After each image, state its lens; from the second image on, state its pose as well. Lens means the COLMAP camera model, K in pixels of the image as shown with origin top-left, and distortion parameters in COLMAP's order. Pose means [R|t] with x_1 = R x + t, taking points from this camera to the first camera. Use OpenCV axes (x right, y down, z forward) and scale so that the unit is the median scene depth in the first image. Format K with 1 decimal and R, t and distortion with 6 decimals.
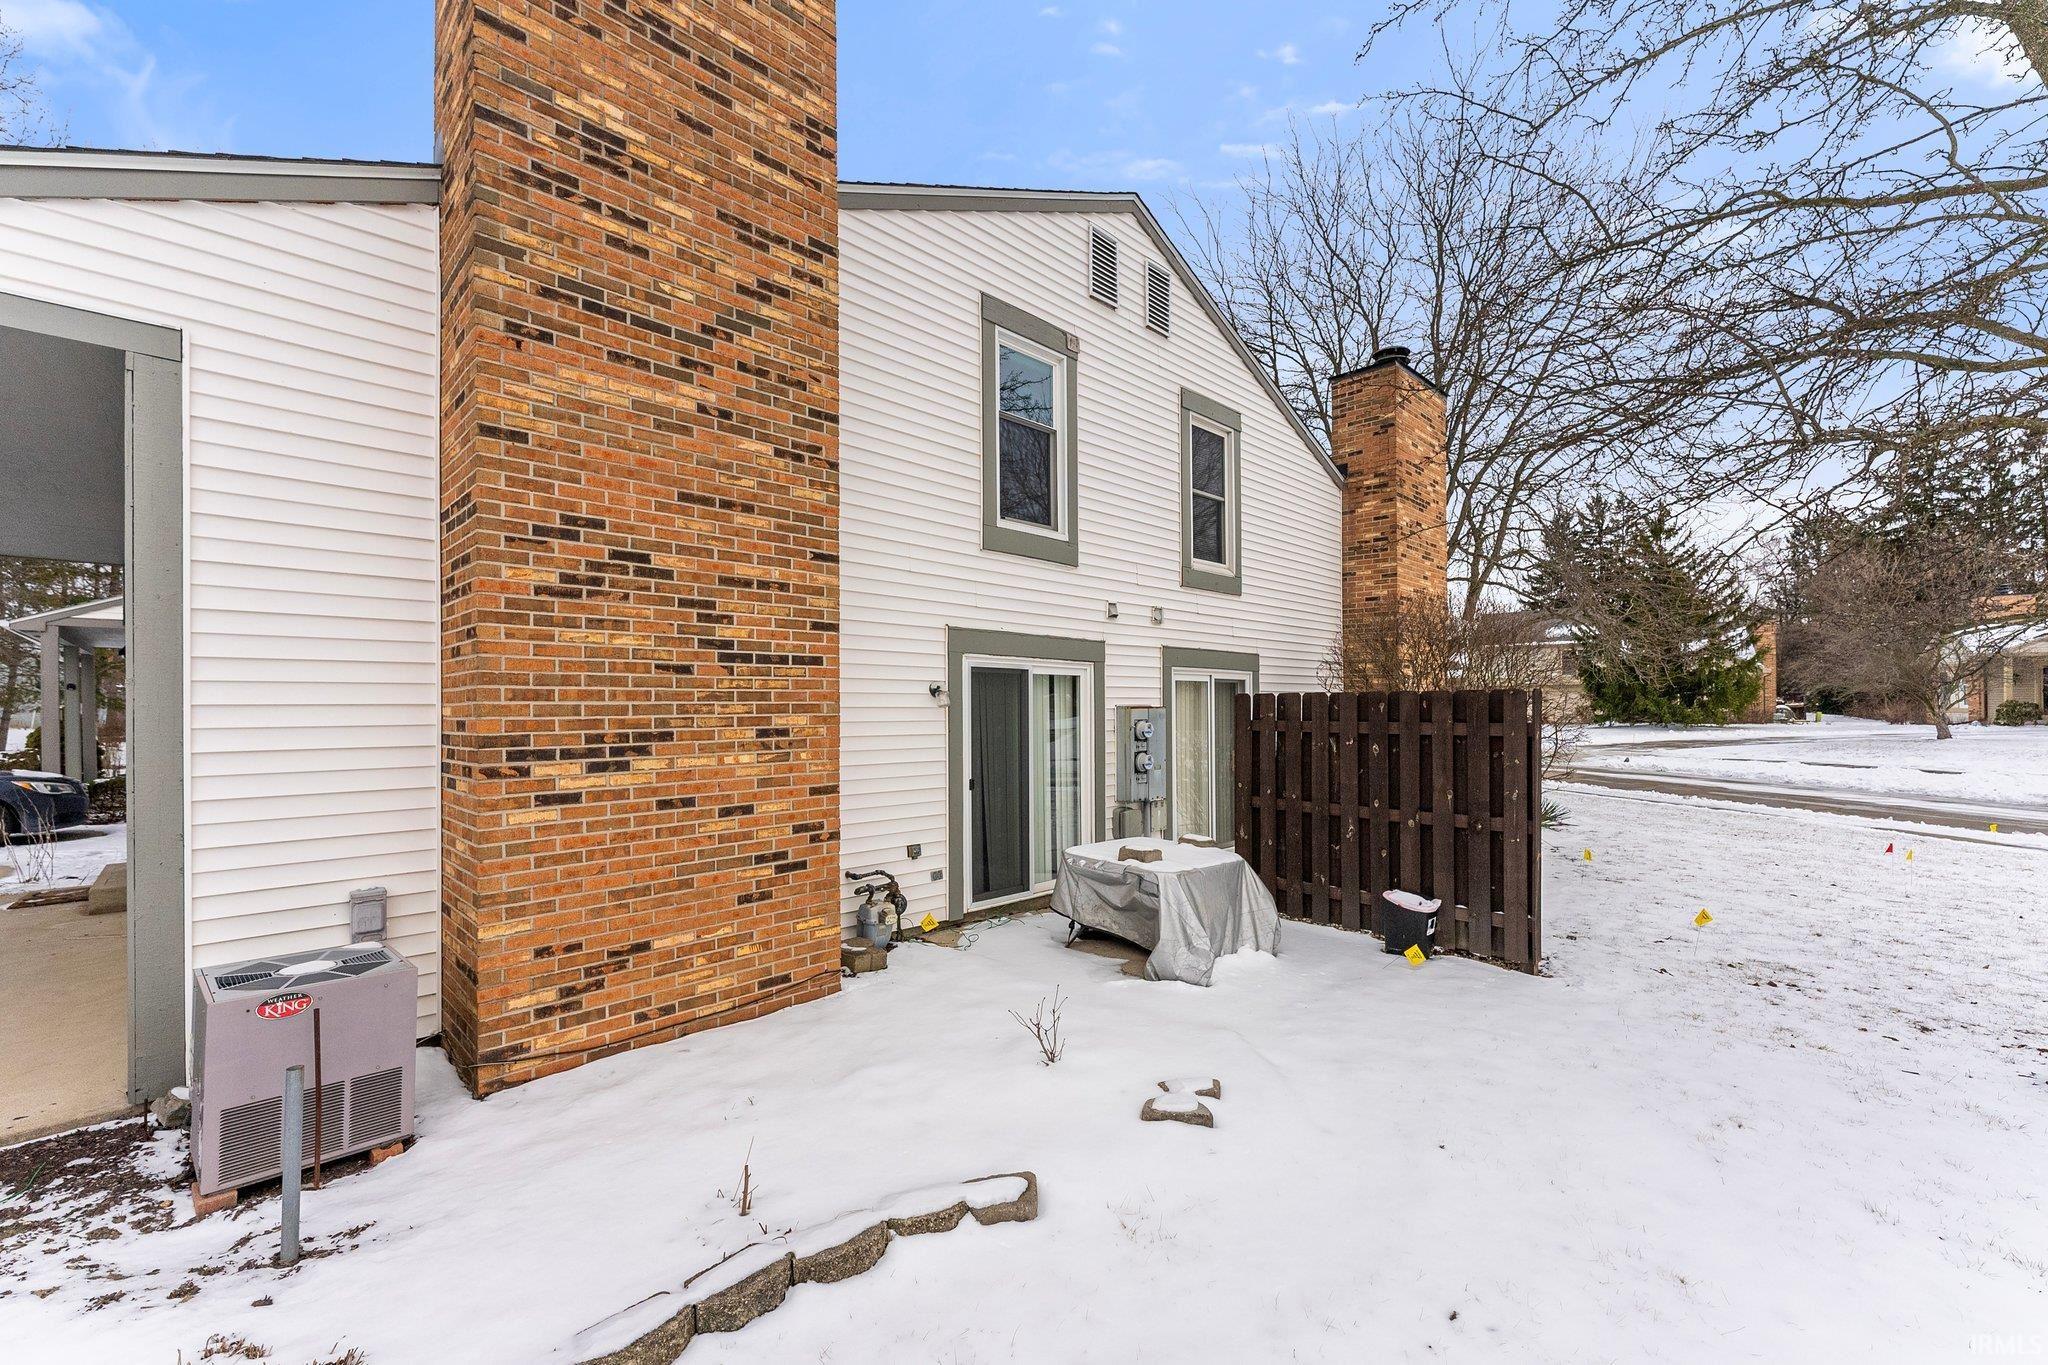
lens RADIAL K [[843.4, 0, 1024.0], [0, 843.4, 711.1], [0, 0, 1]] dist [0.000309, -0.000259]
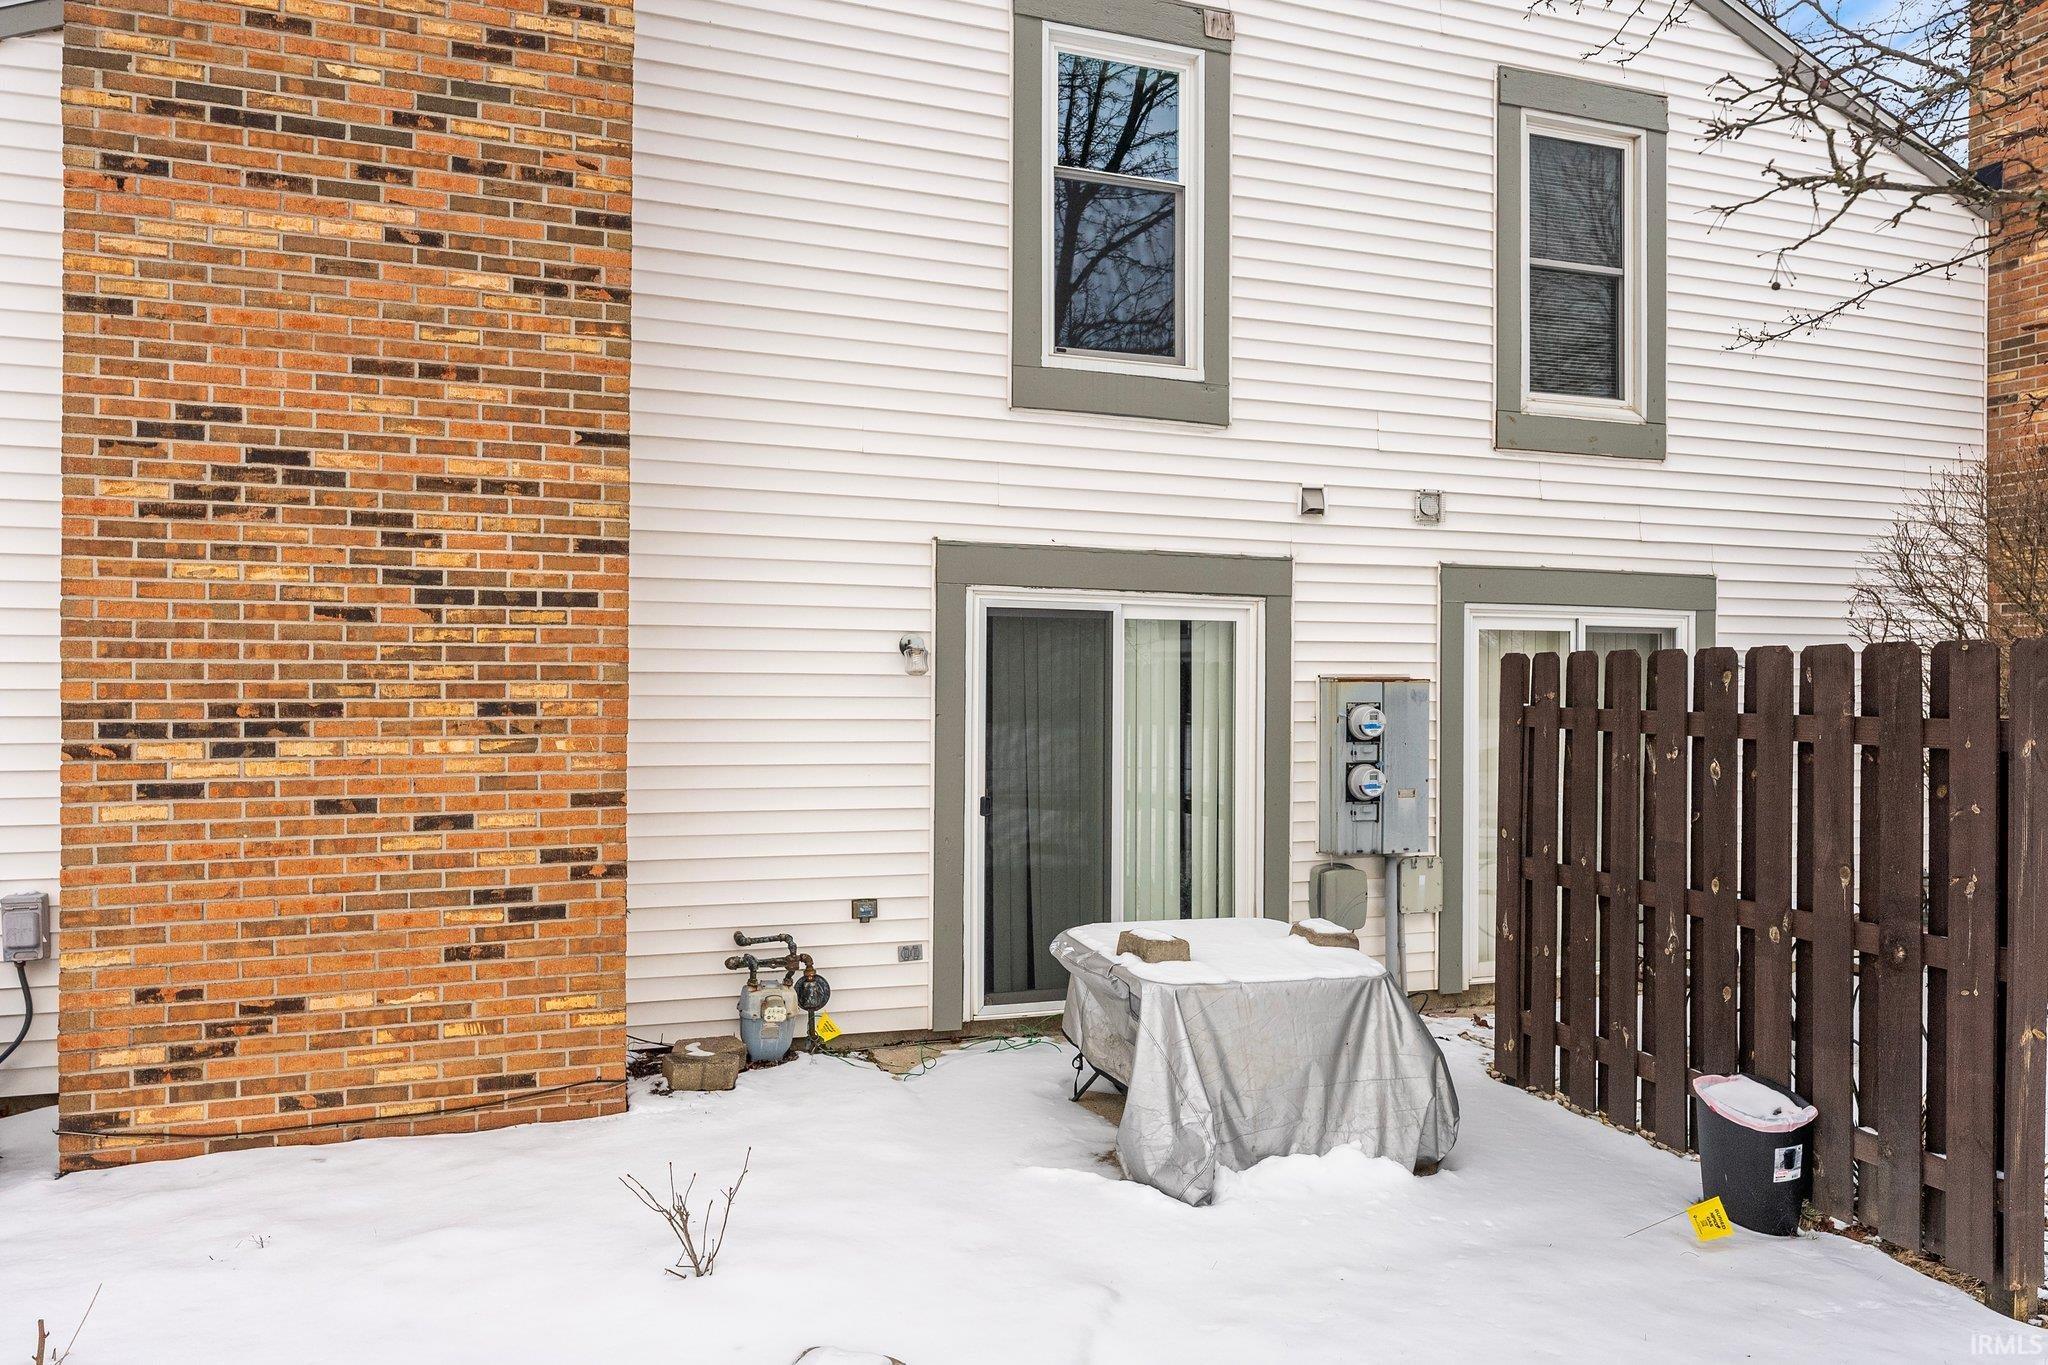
lens RADIAL K [[1381.3, 0, 1017.2], [0, 1381.3, 691.5], [0, 0, 1]] dist [-0.001322, 0.001136]
pose [[0.902617, 0.011844, -0.430281, 0.537828], [-0.011115, 0.999929, 0.004208, 0.003117], [0.430301, 0.000984, 0.902685, 0.191627]]
